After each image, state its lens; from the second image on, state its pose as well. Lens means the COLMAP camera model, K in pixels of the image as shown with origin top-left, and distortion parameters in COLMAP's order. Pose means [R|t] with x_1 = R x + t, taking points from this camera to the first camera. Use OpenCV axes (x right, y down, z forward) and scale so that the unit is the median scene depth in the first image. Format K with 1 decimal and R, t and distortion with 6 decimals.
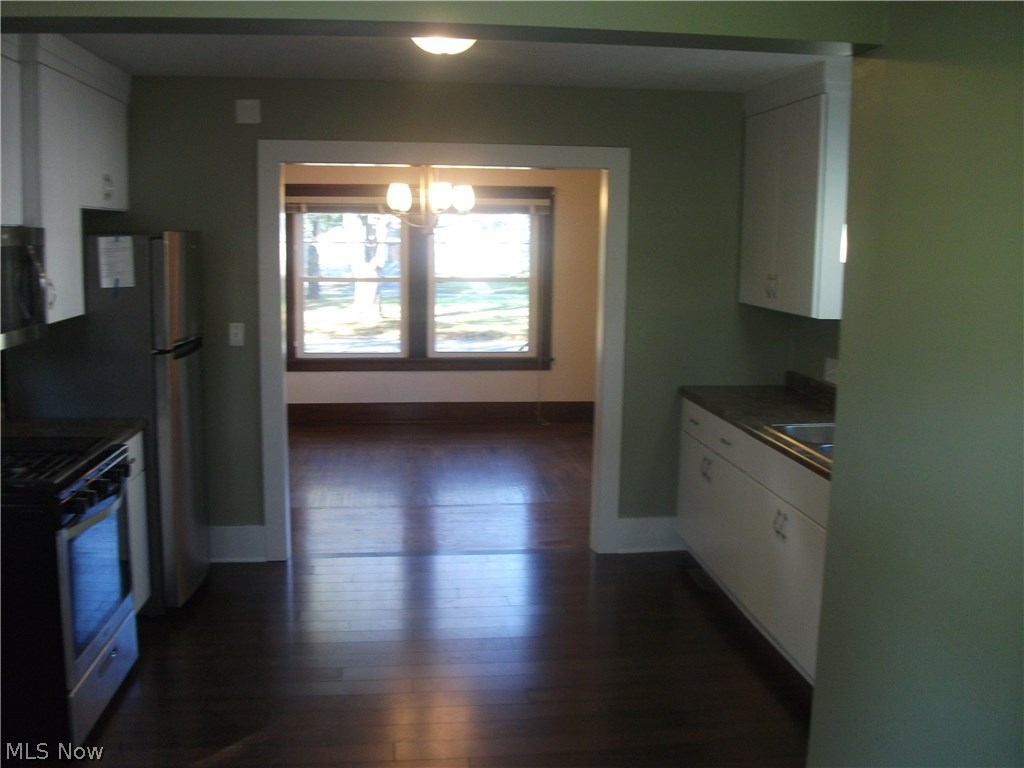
lens RADIAL K [[968.3, 0, 507.9], [0, 968.3, 368.8], [0, 0, 1]] dist [-0.152246, 0.089782]
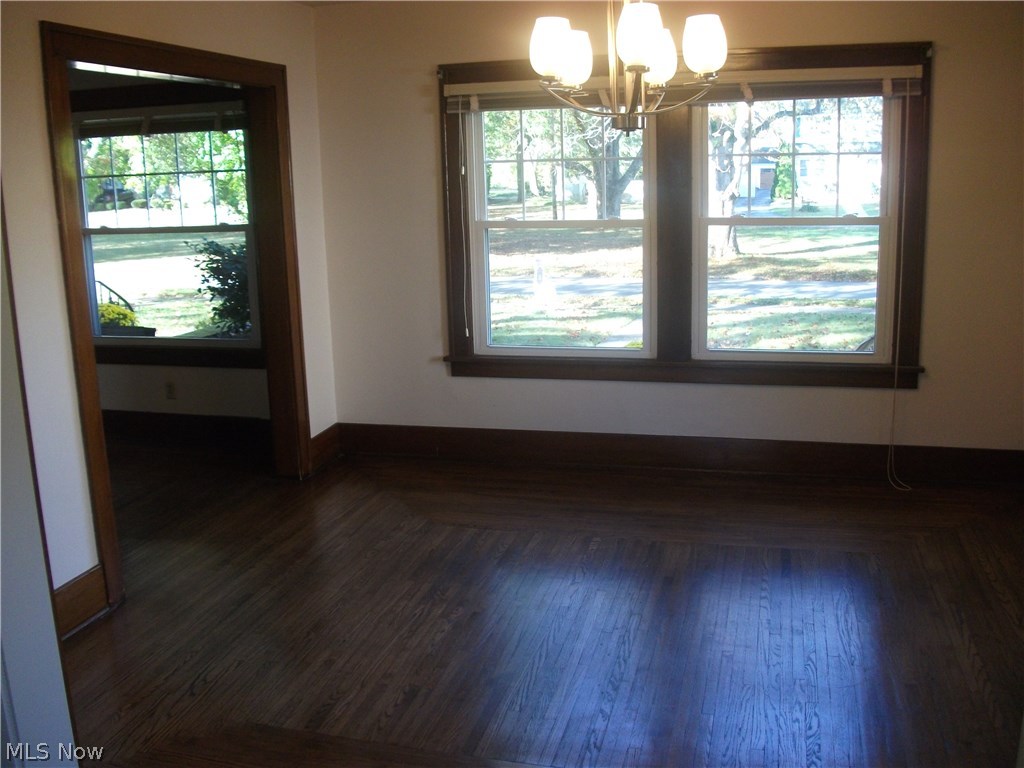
lens RADIAL K [[968.3, 0, 507.9], [0, 968.3, 368.8], [0, 0, 1]] dist [-0.152246, 0.089782]
pose [[0.926383, 0.036834, -0.374777, 0.030101], [-0.009627, 0.997196, 0.074211, -0.046945], [0.376460, -0.065140, 0.924140, 0.433274]]
